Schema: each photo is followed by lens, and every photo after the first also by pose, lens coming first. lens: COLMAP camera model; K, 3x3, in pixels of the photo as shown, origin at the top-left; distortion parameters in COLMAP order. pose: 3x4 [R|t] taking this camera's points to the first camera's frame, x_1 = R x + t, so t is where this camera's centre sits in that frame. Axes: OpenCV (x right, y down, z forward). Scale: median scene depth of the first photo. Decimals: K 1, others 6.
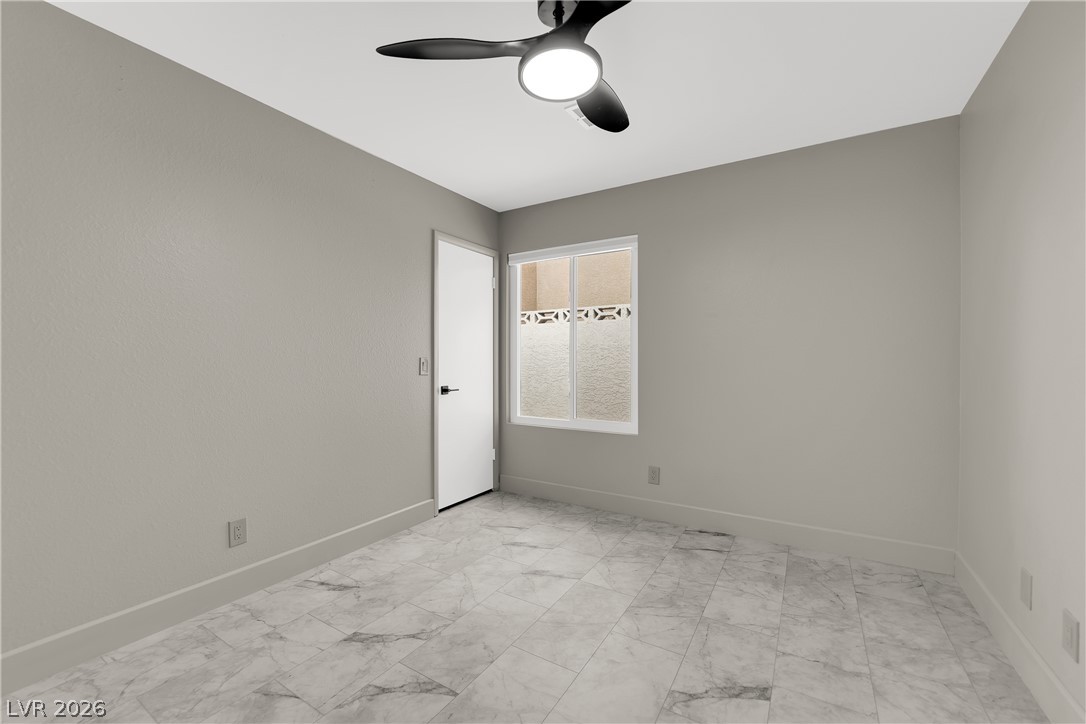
lens RADIAL K [[438.5, 0, 538.8], [0, 438.5, 363.2], [0, 0, 1]] dist [-0.010691, -0.002496]
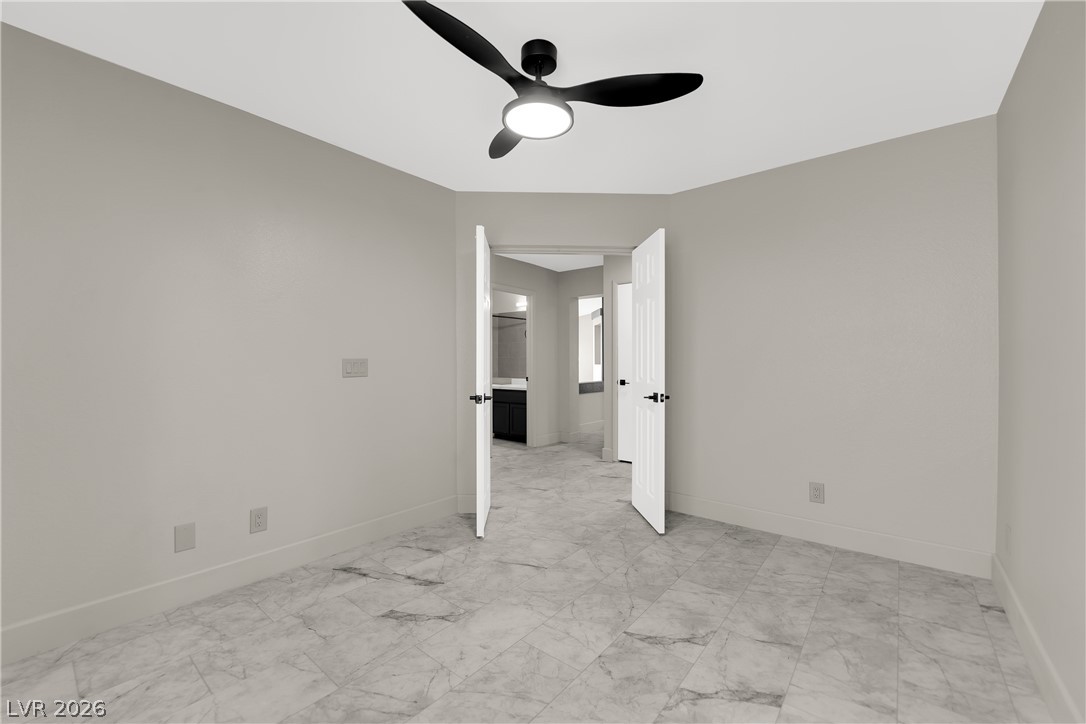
lens RADIAL K [[438.5, 0, 538.8], [0, 438.5, 363.2], [0, 0, 1]] dist [-0.010691, -0.002496]
pose [[-0.990659, 0.000402, 0.136362, -0.105606], [0.001463, 0.999969, 0.007686, -0.013577], [-0.136355, 0.007813, -0.990629, 2.038803]]
